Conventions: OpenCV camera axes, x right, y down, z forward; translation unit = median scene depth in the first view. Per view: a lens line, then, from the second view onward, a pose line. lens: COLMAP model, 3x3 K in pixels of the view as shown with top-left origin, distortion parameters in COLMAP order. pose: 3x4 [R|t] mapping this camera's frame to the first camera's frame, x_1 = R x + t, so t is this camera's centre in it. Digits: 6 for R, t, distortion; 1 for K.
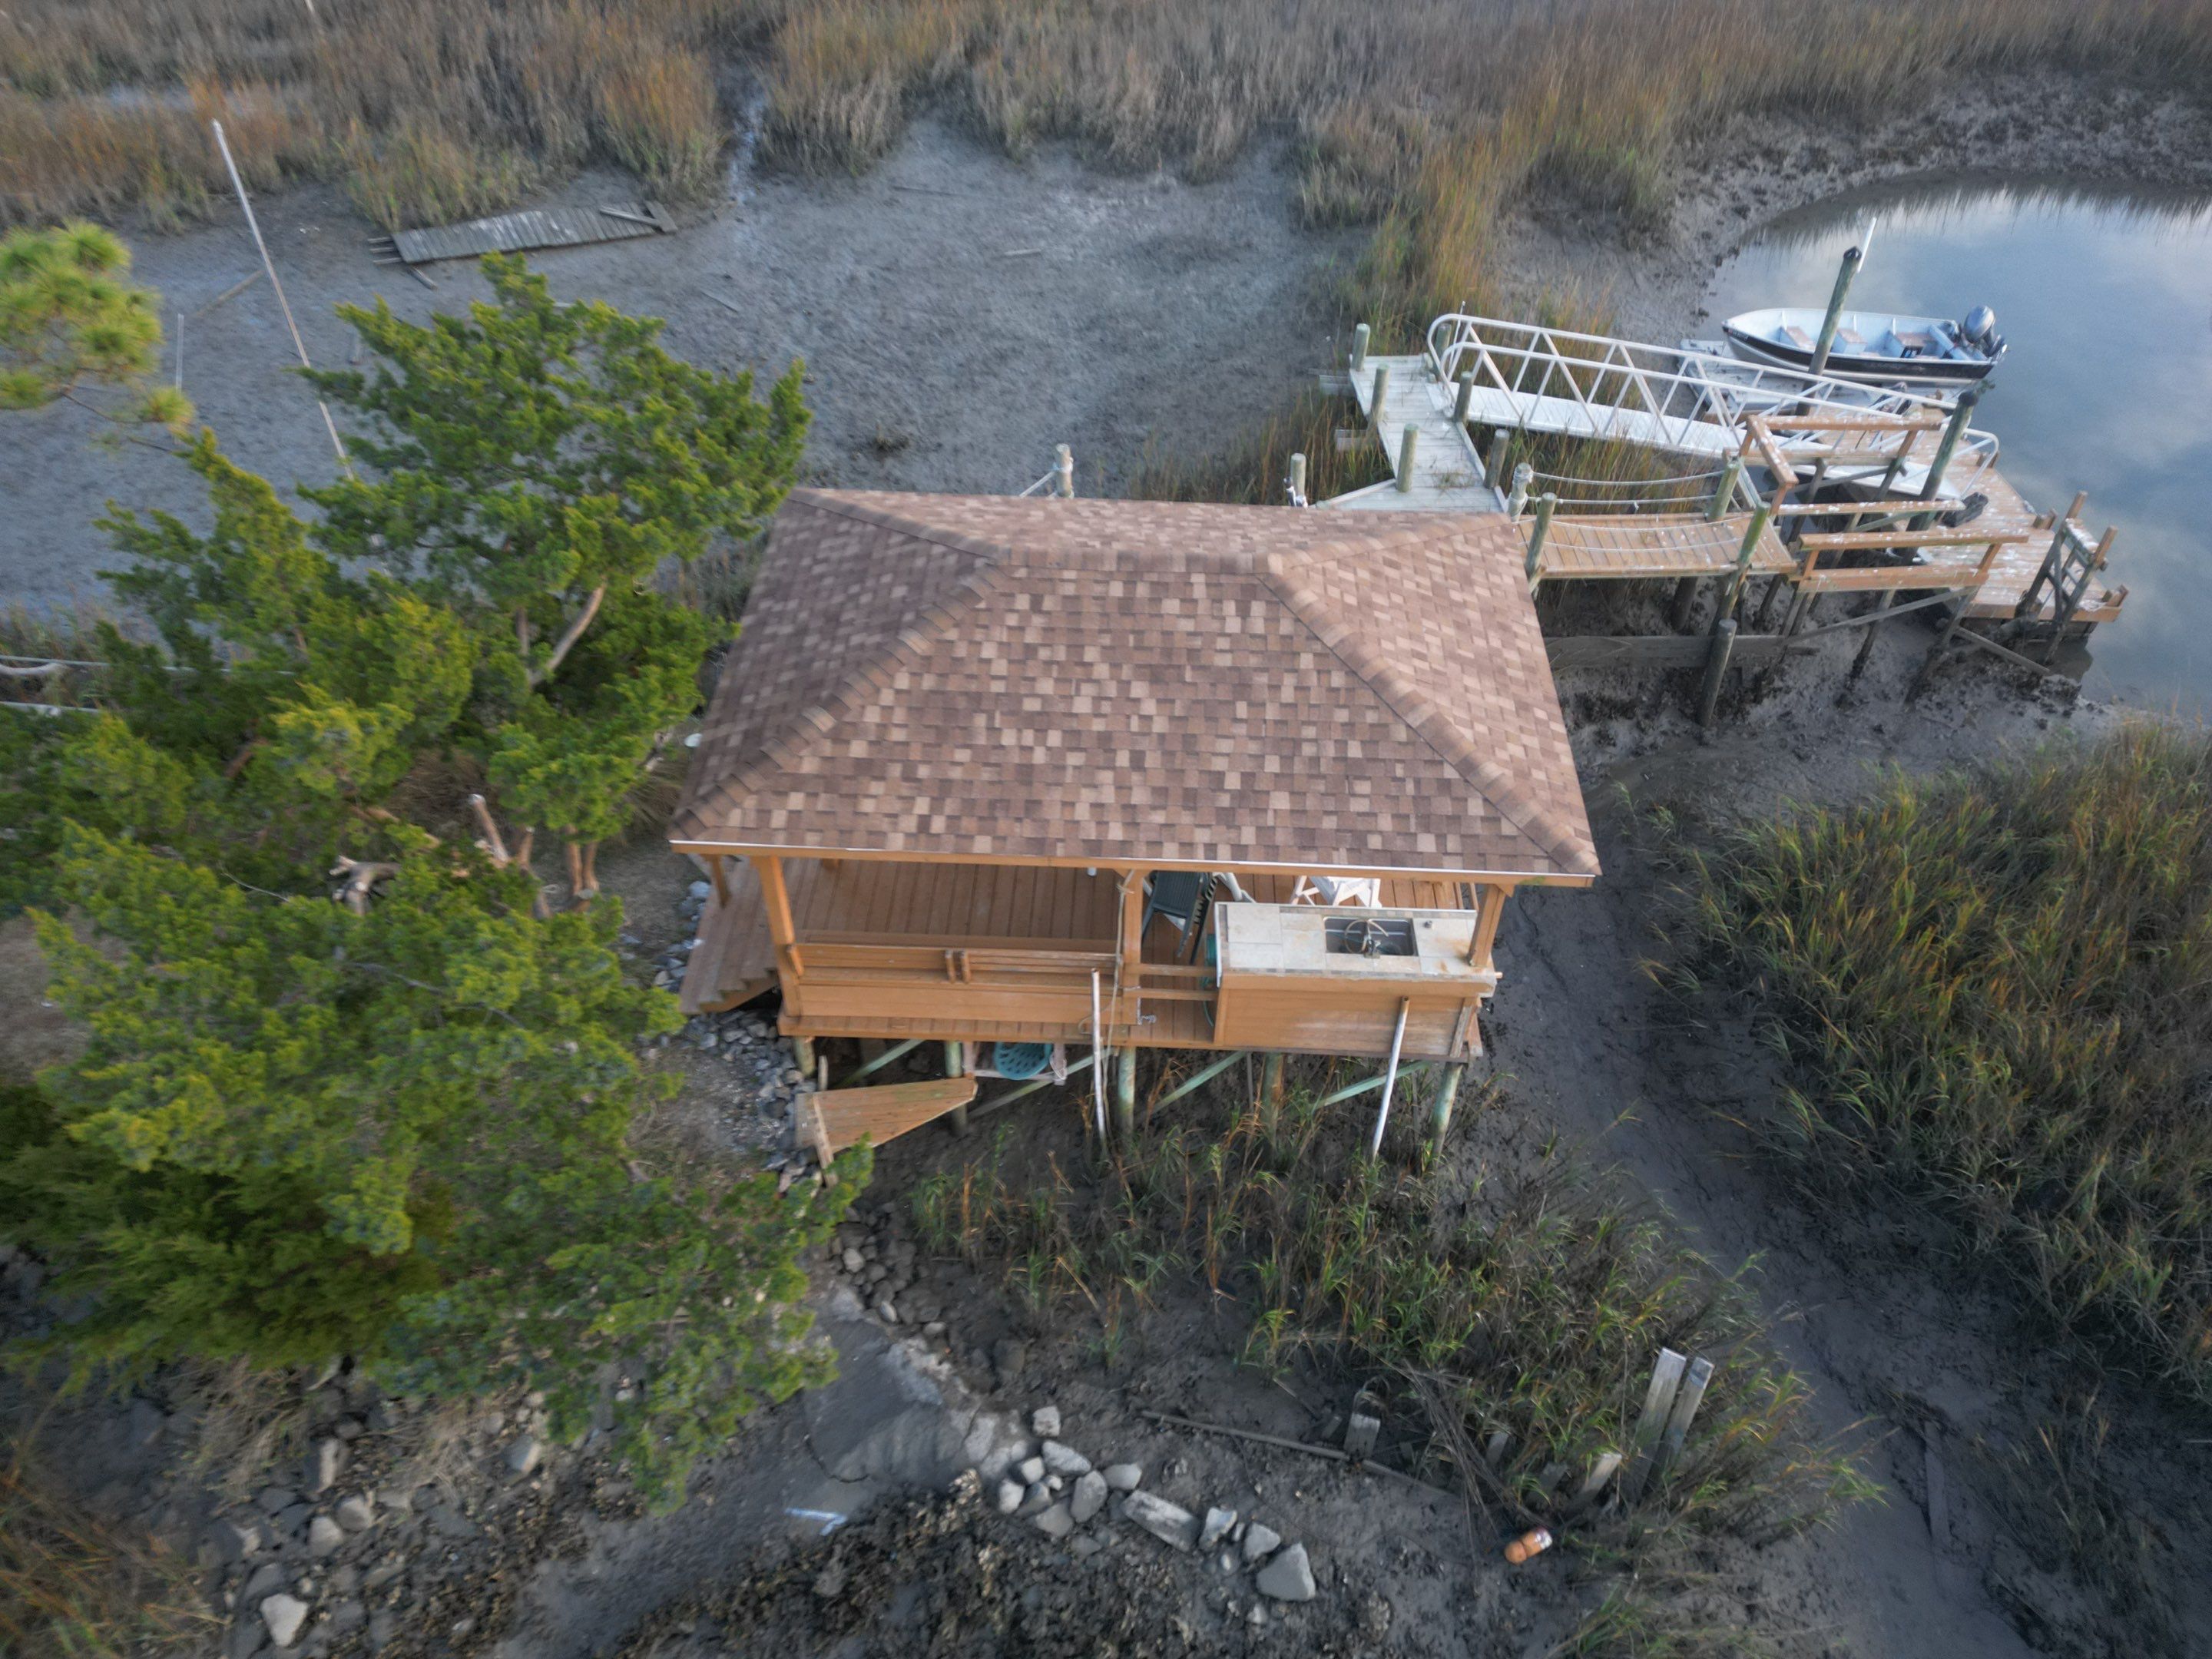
lens RADIAL K [[1539.6, 0, 1104.8], [0, 1539.6, 822.9], [0, 0, 1]] dist [0.082965, -0.080868]
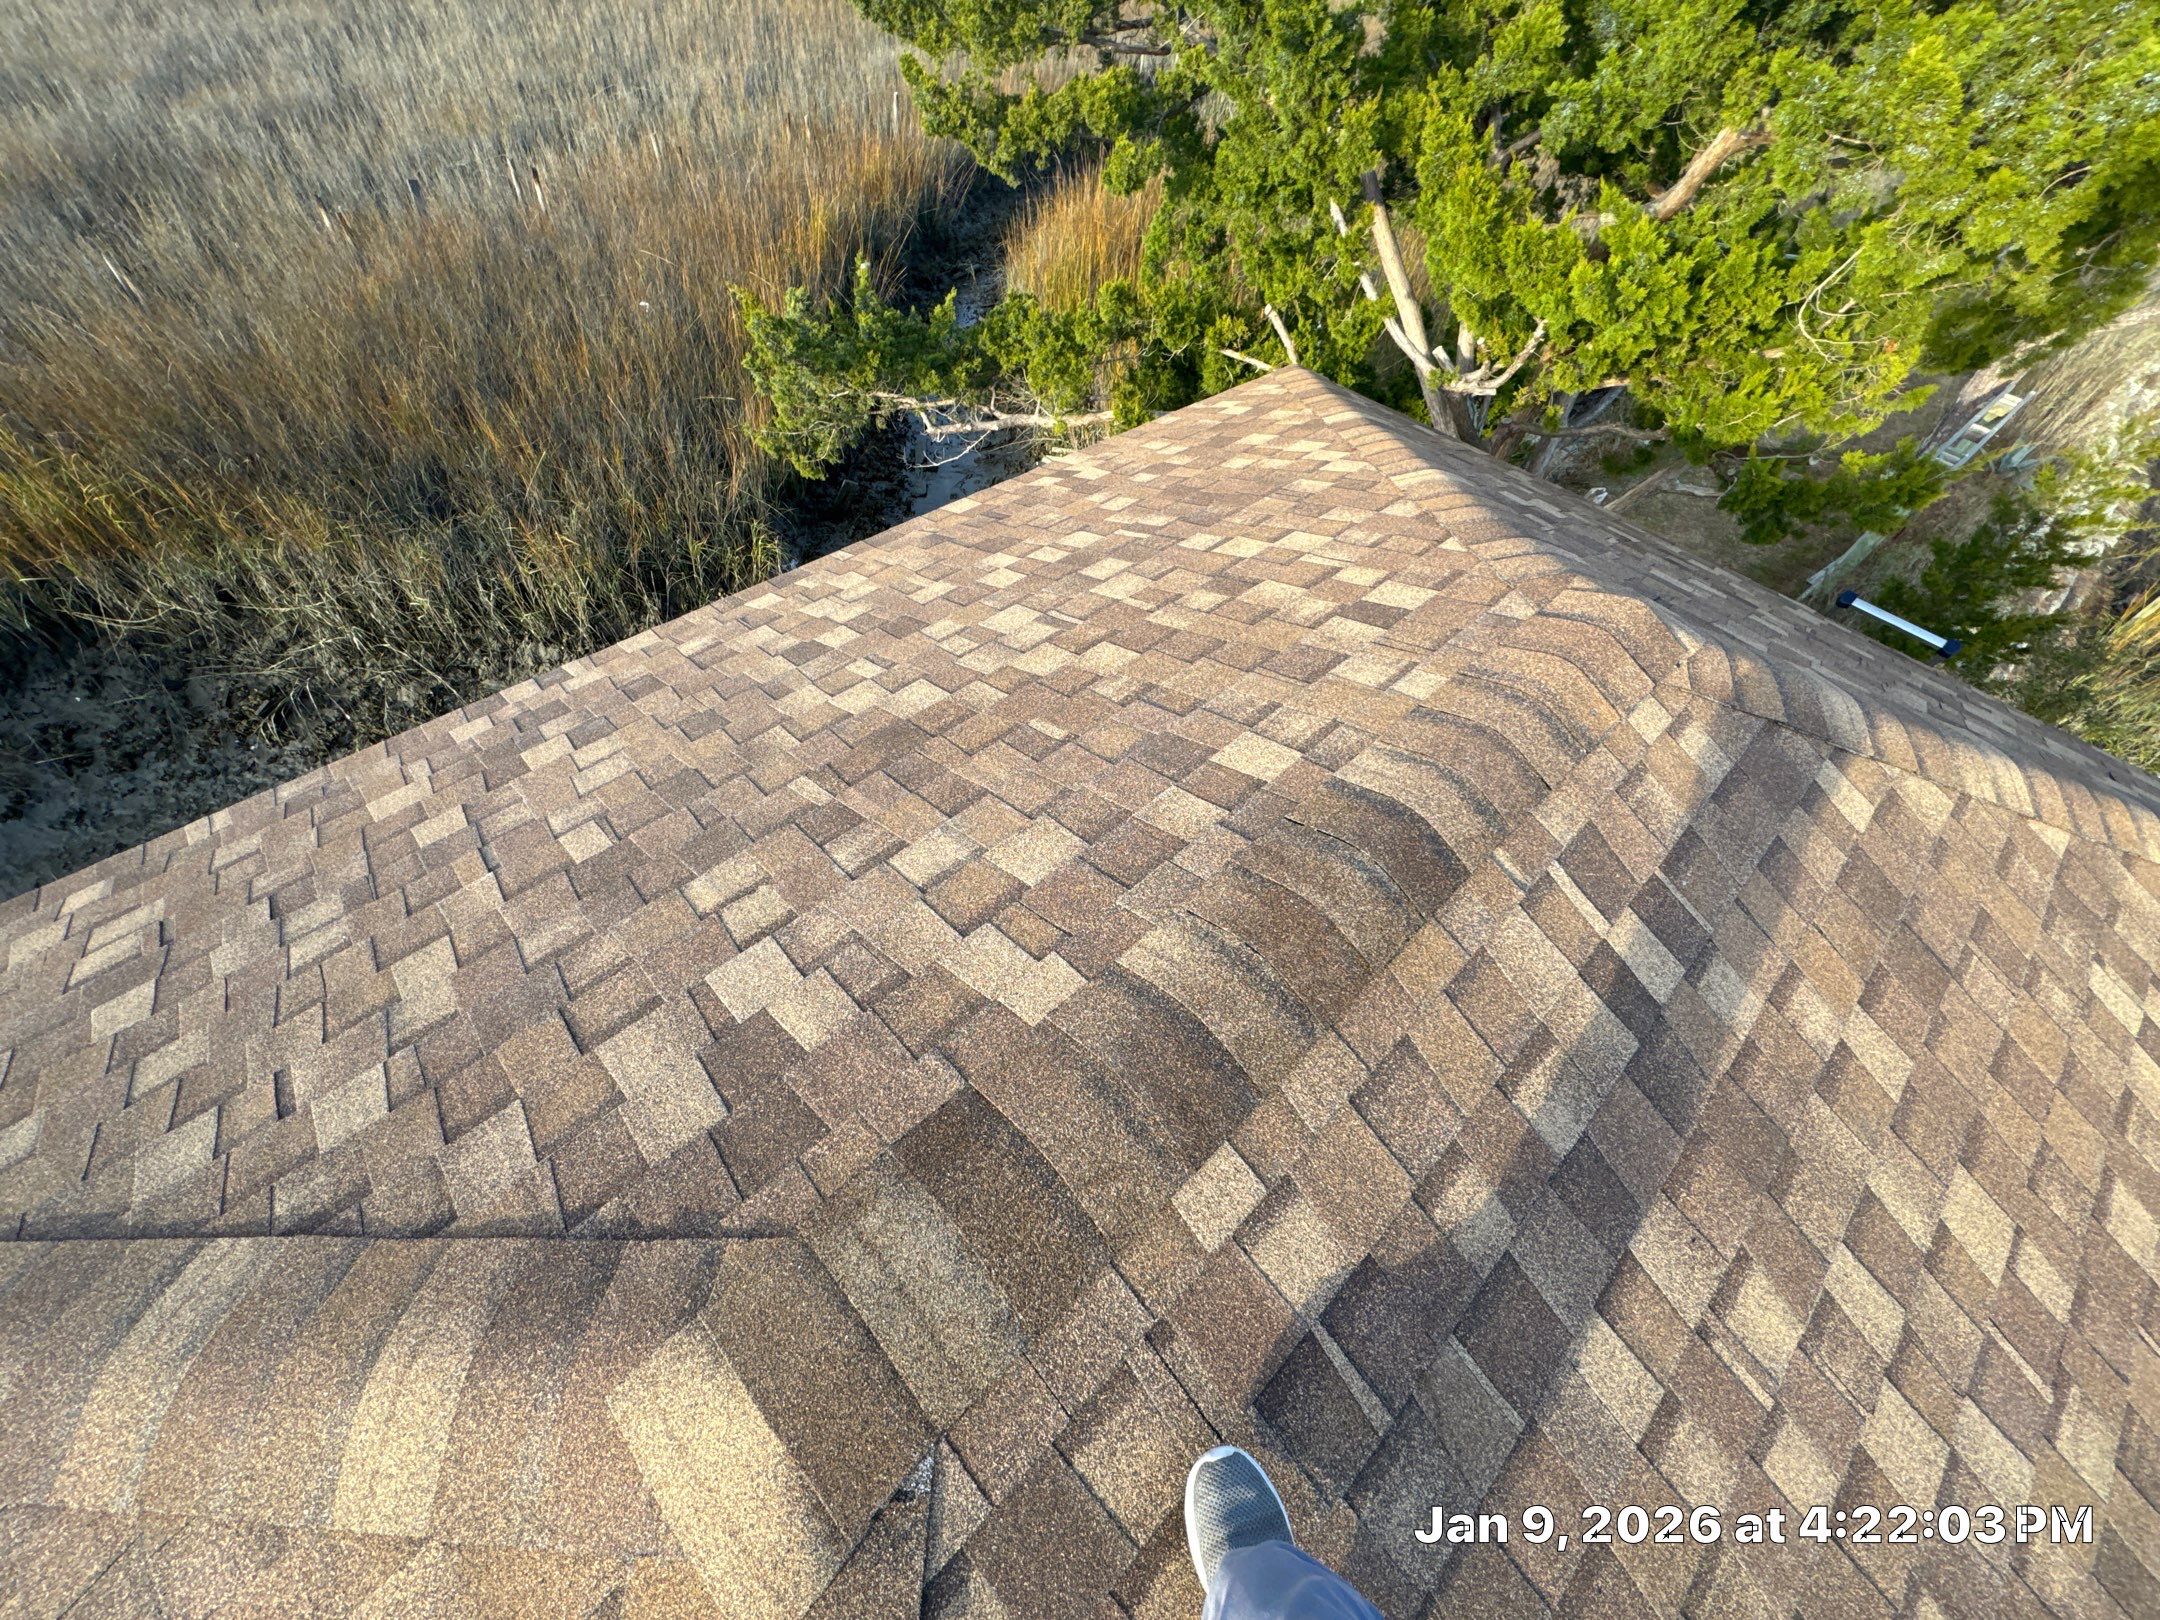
lens RADIAL K [[857.8, 0, 1078.1], [0, 857.8, 805.9], [0, 0, 1]] dist [-0.003979, 0.000071]
pose [[-0.691674, 0.533506, -0.486784, 0.096774], [-0.545517, 0.055763, 0.836243, -0.250337], [0.473285, 0.843956, 0.252467, 0.970723]]
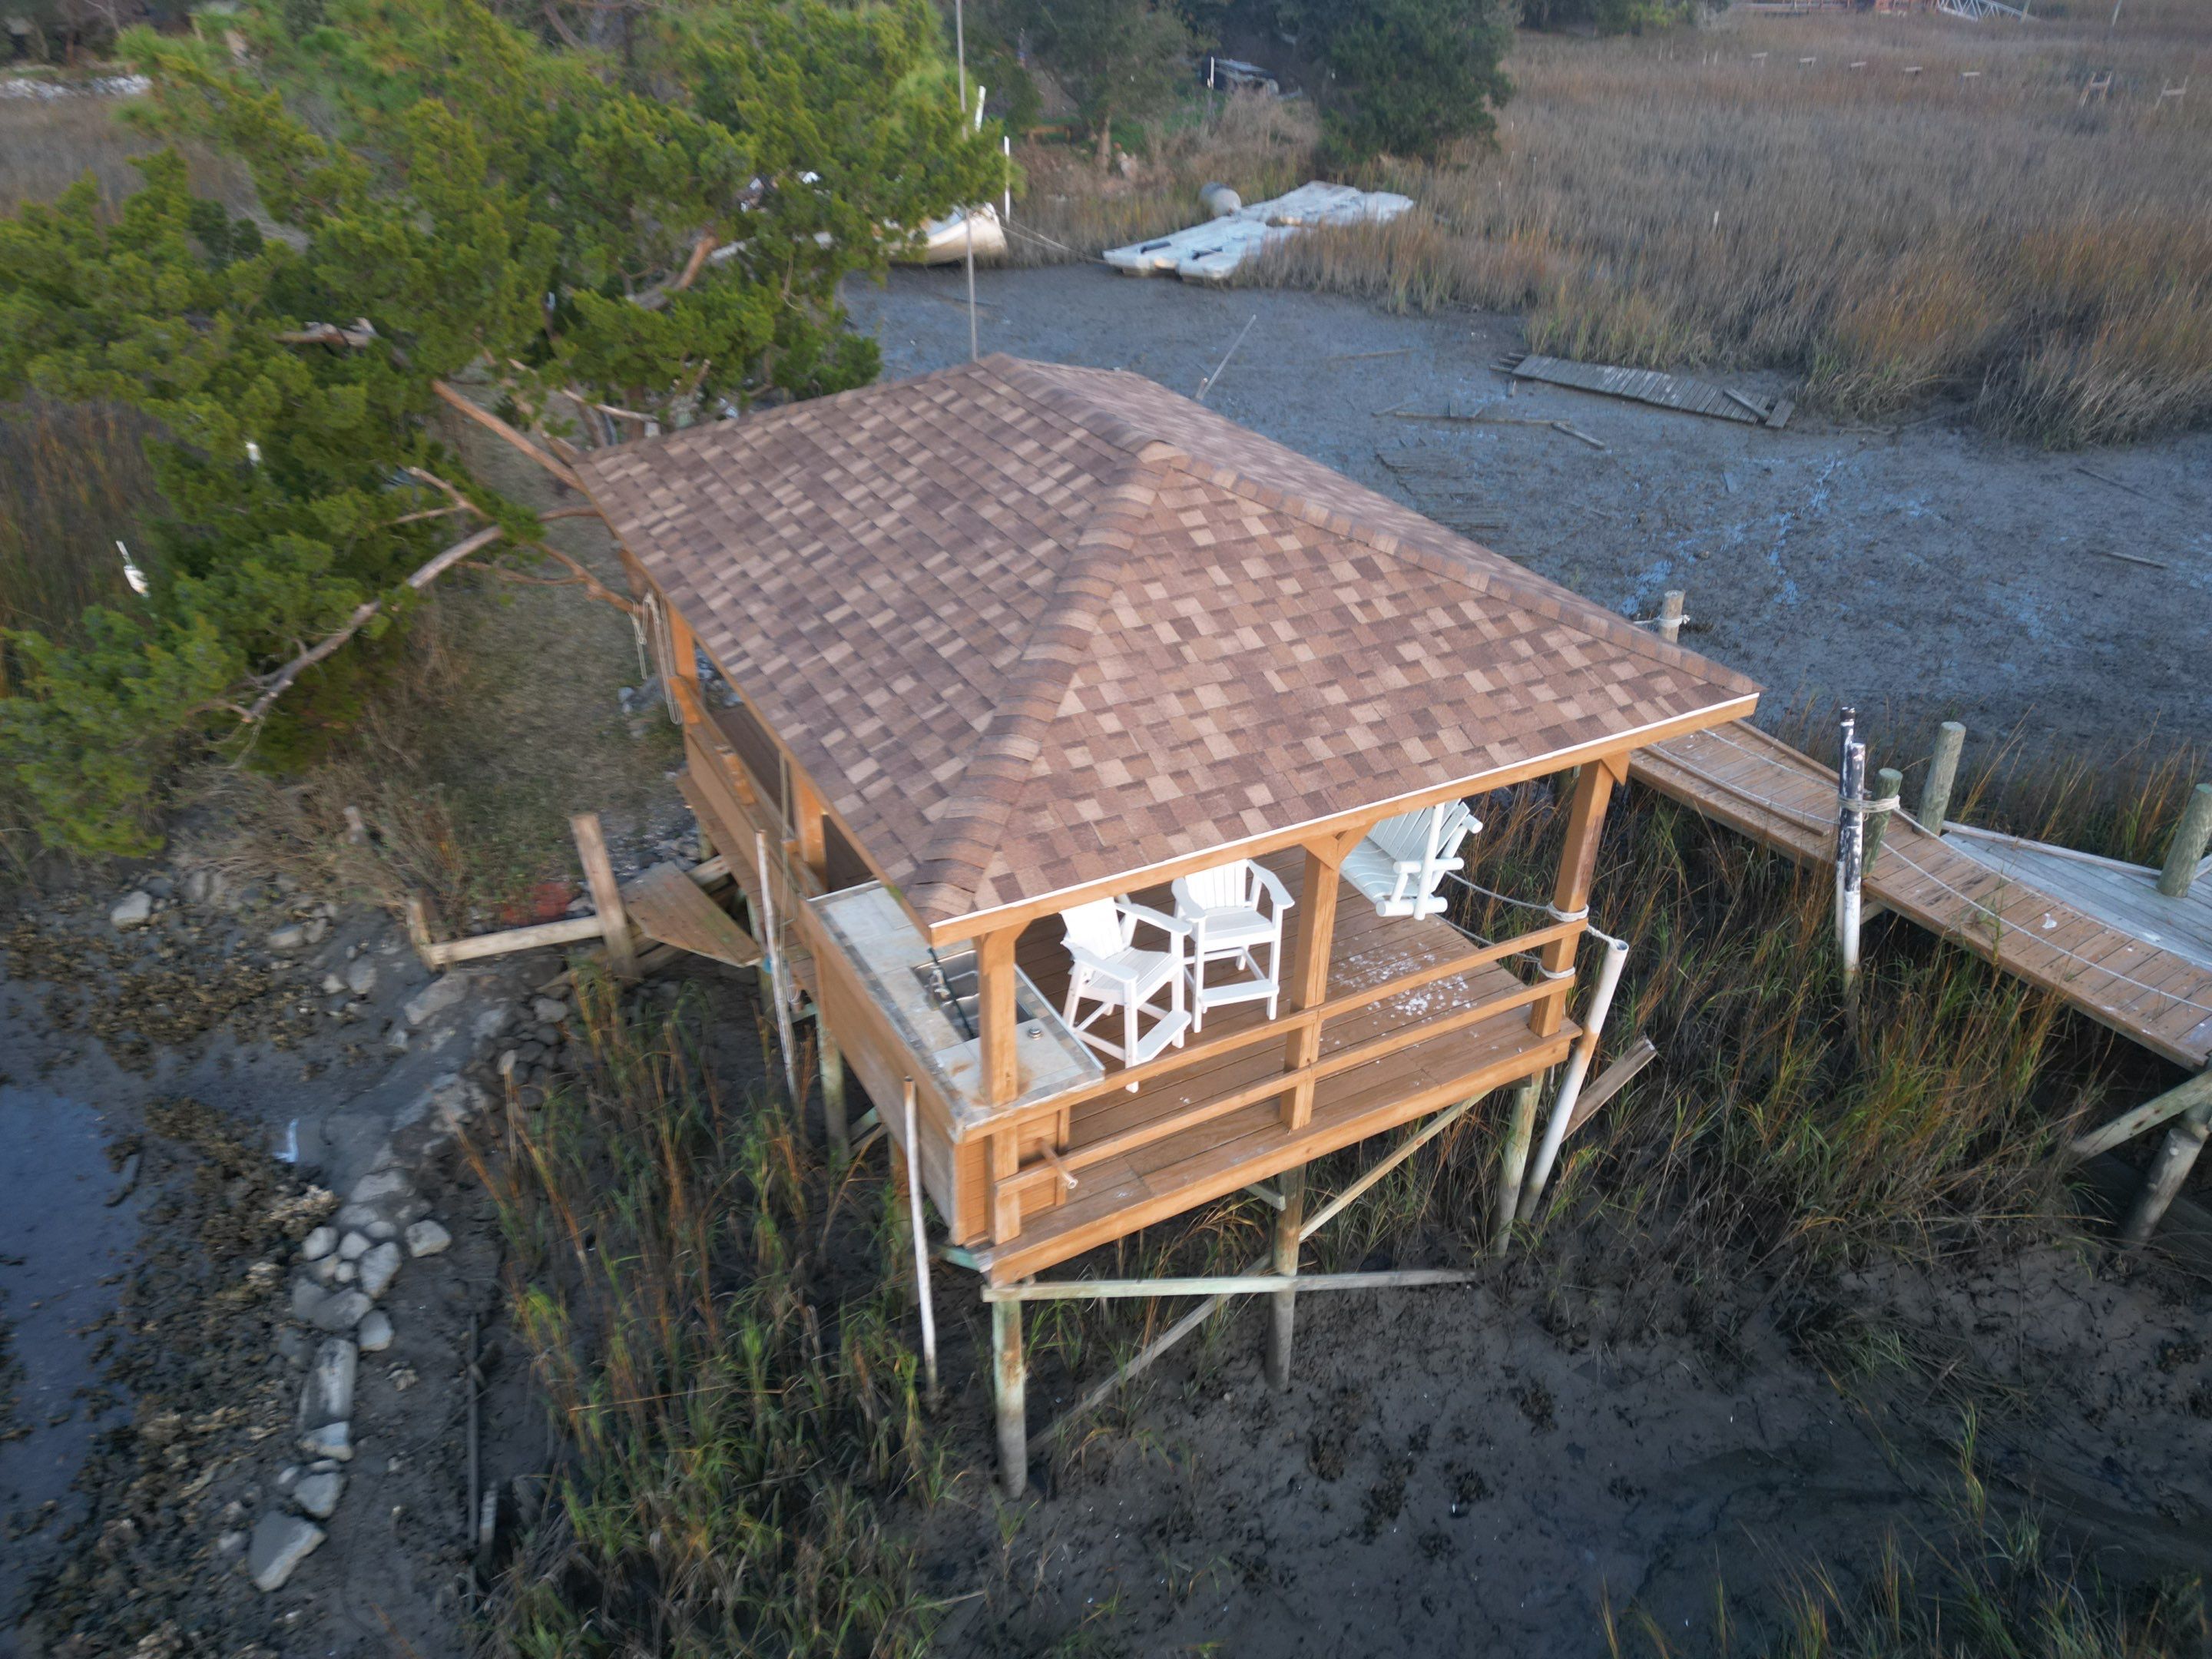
lens RADIAL K [[1539.6, 0, 1106.5], [0, 1539.6, 827.1], [0, 0, 1]] dist [0.082965, -0.080868]
pose [[0.522551, 0.446135, -0.726570, 0.691631], [-0.591257, 0.803595, 0.068197, -0.067498], [0.614293, 0.393954, 0.683699, 0.588633]]
